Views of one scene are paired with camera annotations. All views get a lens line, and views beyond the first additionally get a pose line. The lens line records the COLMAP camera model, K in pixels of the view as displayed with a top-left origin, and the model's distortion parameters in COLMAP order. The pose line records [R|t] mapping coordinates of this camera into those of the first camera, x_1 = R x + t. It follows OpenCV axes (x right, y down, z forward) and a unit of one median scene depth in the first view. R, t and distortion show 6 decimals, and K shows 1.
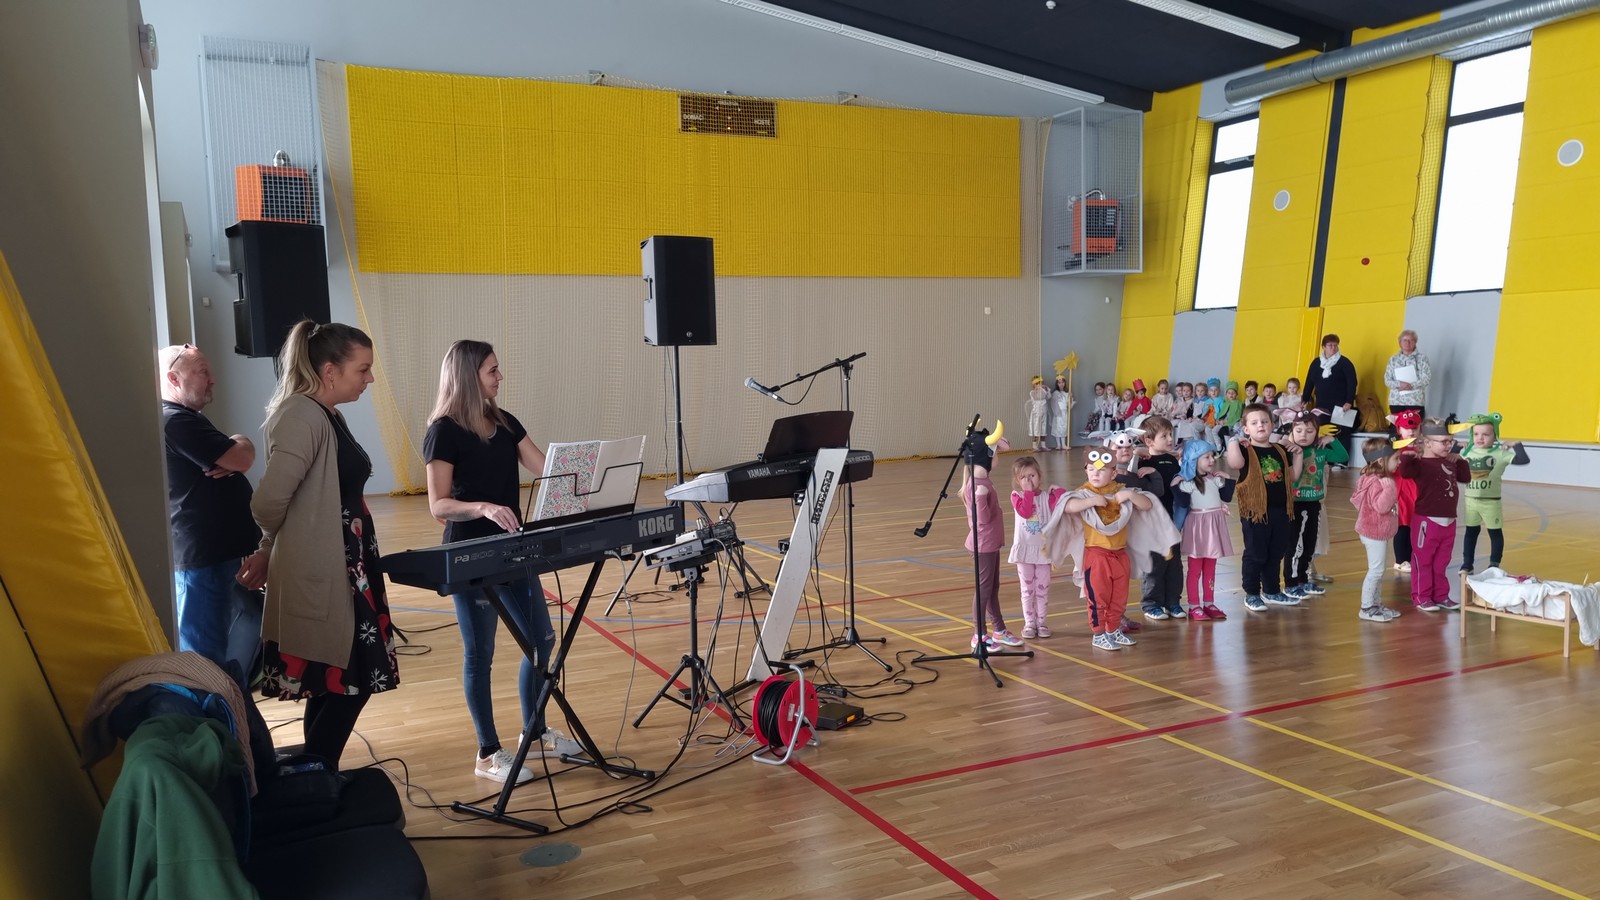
lens RADIAL K [[1208.0, 0, 816.0], [0, 1208.0, 459.4], [0, 0, 1]] dist [0.061567, -0.053278]
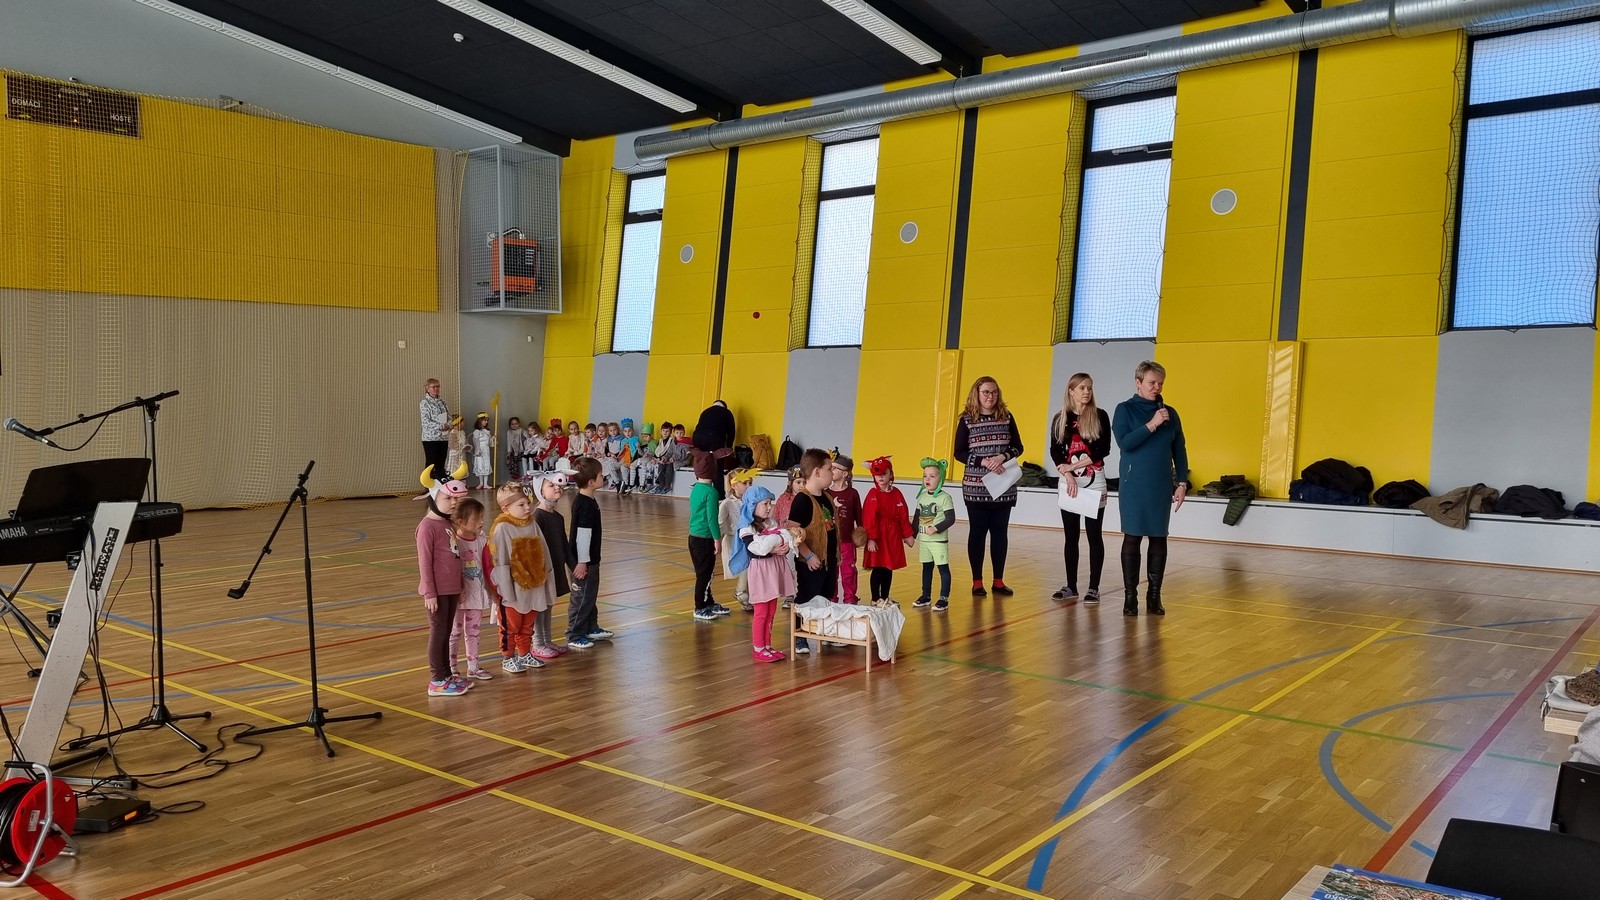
lens RADIAL K [[1207.7, 0, 813.0], [0, 1207.7, 456.9], [0, 0, 1]] dist [0.061996, -0.053447]
pose [[0.904576, -0.000726, 0.426312, 0.080591], [0.013993, 0.999510, -0.027989, -0.008706], [-0.426083, 0.031283, 0.904143, -0.004129]]
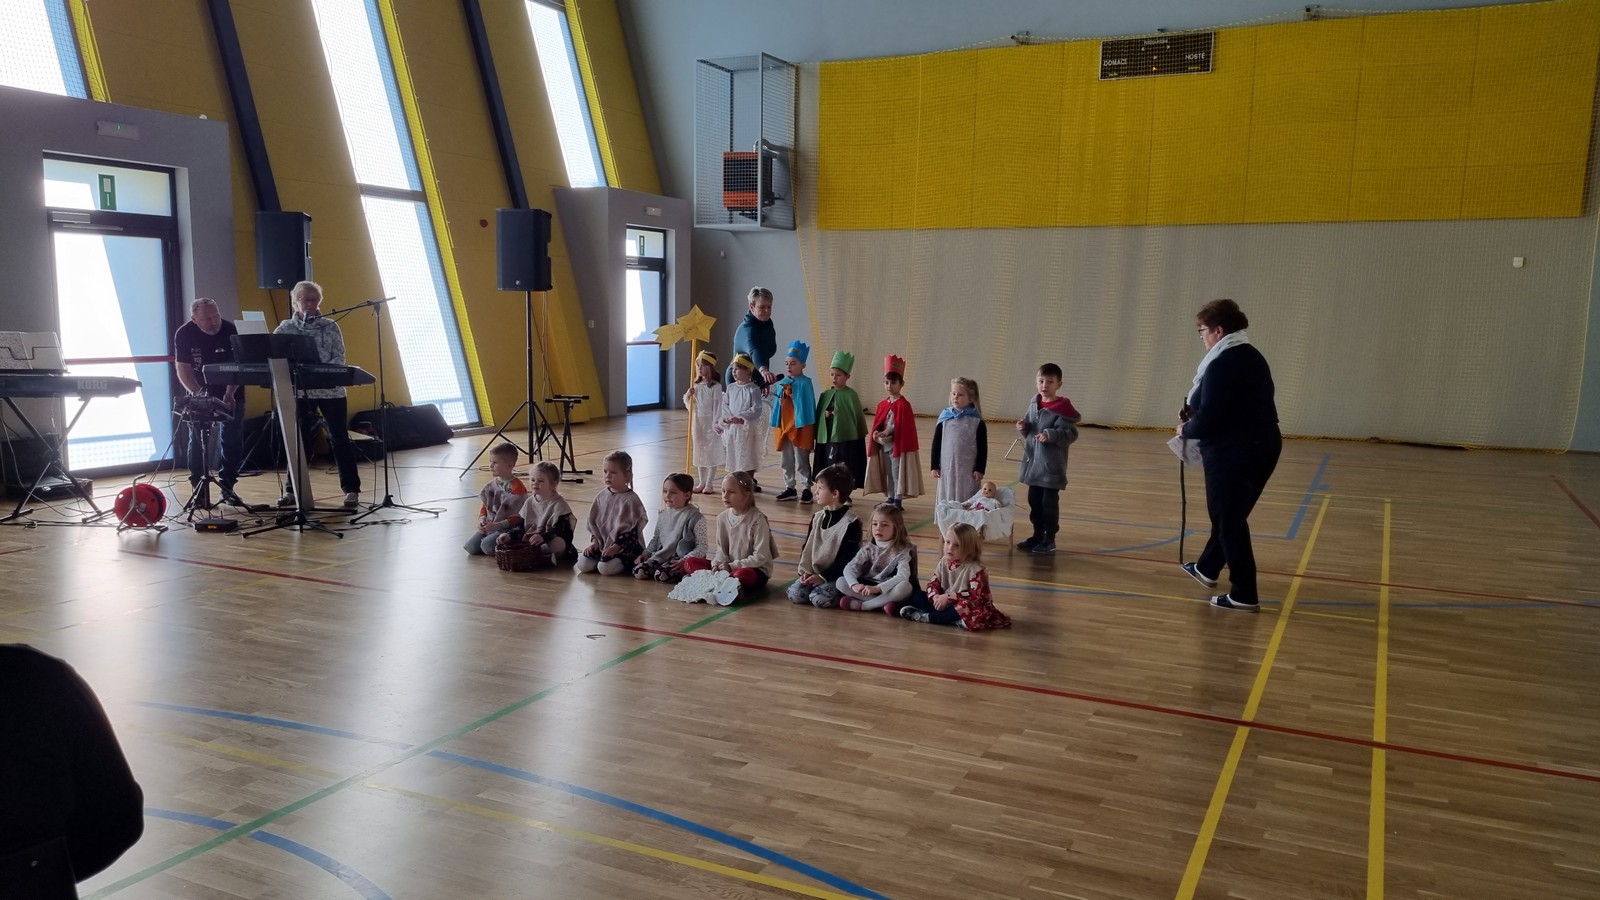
lens RADIAL K [[1208.0, 0, 816.0], [0, 1208.0, 459.4], [0, 0, 1]] dist [0.061567, -0.053278]
pose [[0.619602, 0.131390, -0.773841, 1.459032], [-0.098437, 0.991114, 0.089463, -0.078248], [0.778719, 0.020743, 0.627030, 0.543606]]
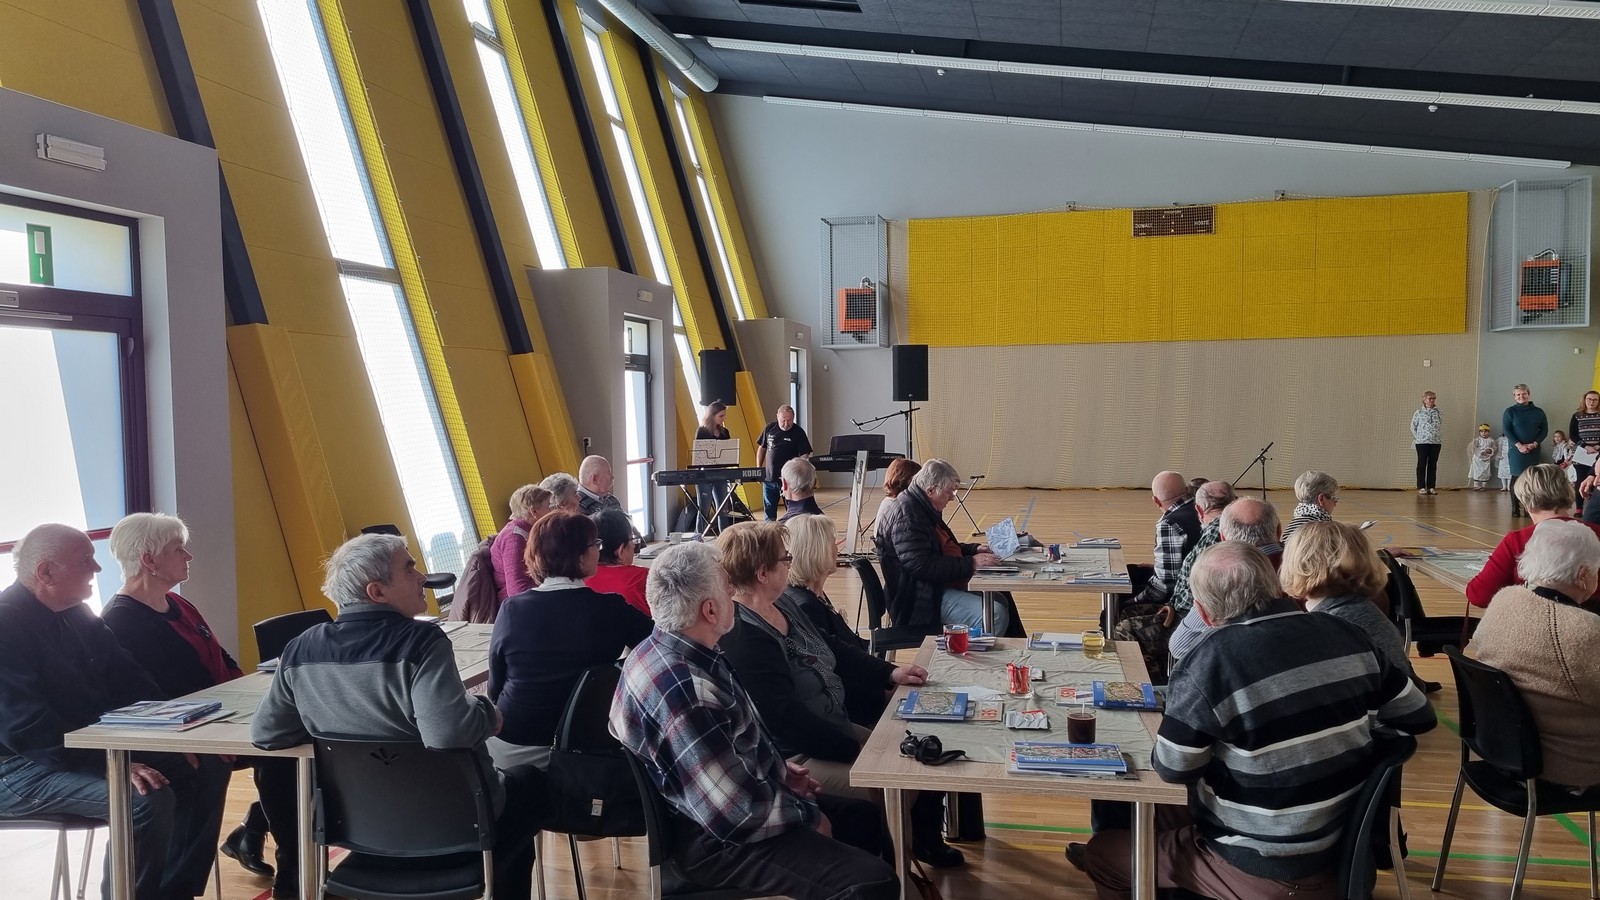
lens RADIAL K [[1208.0, 0, 816.0], [0, 1208.0, 459.4], [0, 0, 1]] dist [0.061567, -0.053278]
pose [[0.786368, 0.041102, -0.616389, 1.216471], [-0.058040, 0.998286, -0.007479, 0.026841], [0.615026, 0.041657, 0.787406, -0.750222]]
